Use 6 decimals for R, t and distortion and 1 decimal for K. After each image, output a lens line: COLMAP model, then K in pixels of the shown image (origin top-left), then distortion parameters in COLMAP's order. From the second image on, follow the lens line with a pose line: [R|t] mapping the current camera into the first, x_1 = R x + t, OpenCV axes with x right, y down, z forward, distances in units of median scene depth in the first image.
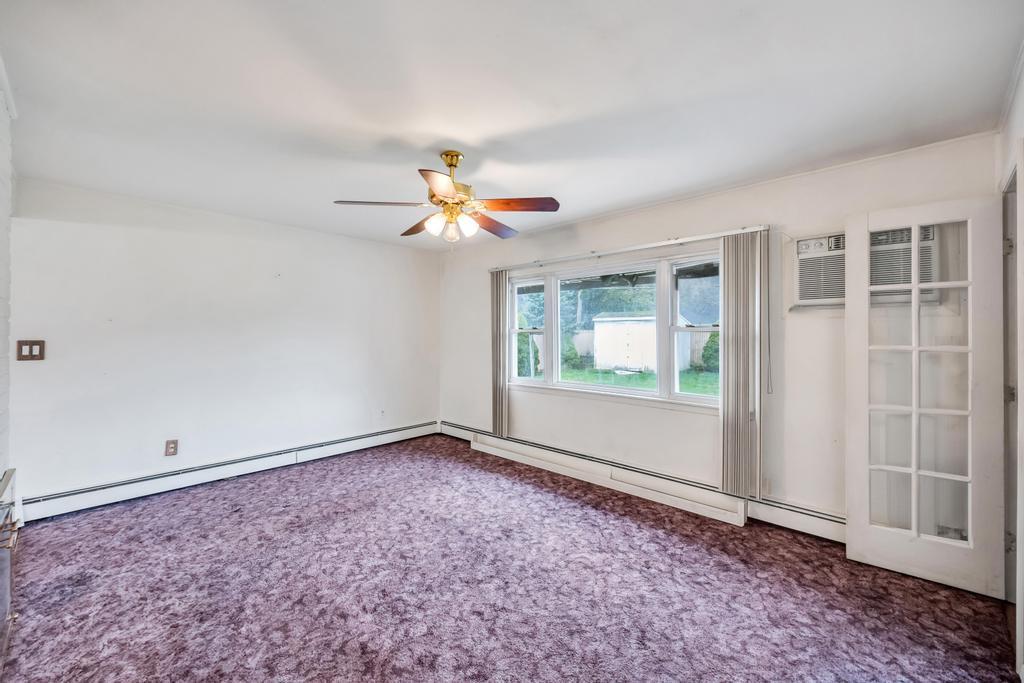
lens RADIAL K [[409.5, 0, 512.4], [0, 409.5, 335.8], [0, 0, 1]] dist [0.000560, -0.000024]
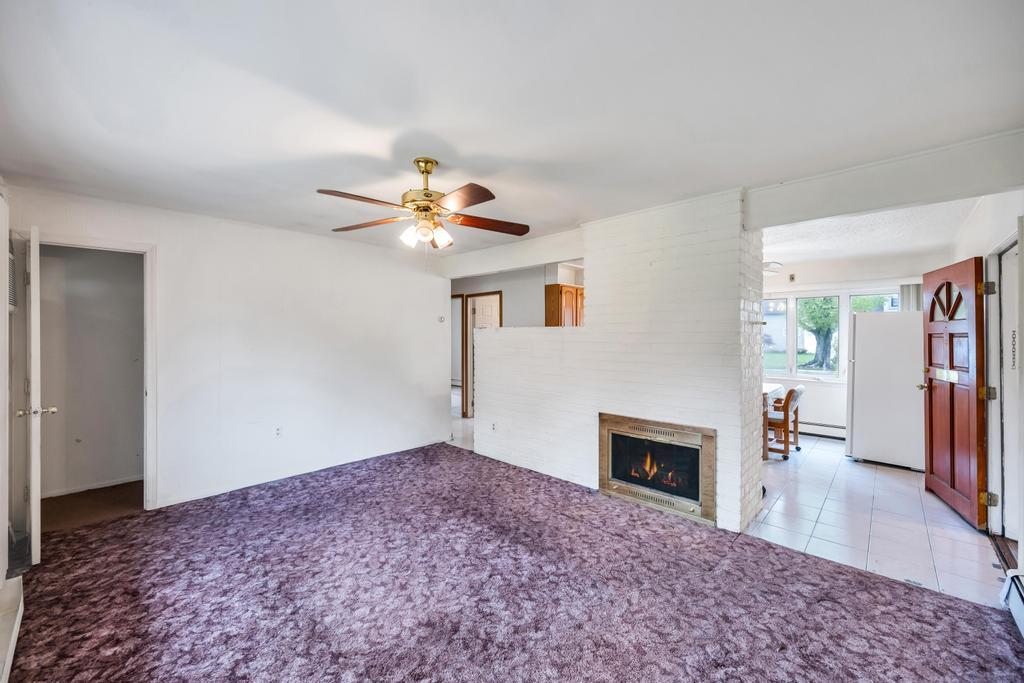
lens RADIAL K [[401.1, 0, 512.7], [0, 401.1, 337.2], [0, 0, 1]] dist [0.000404, 0.000010]
pose [[-0.999967, -0.000484, 0.008146, -0.390830], [-0.000422, 0.999971, 0.007634, -0.029344], [-0.008150, 0.007631, -0.999938, 2.101907]]
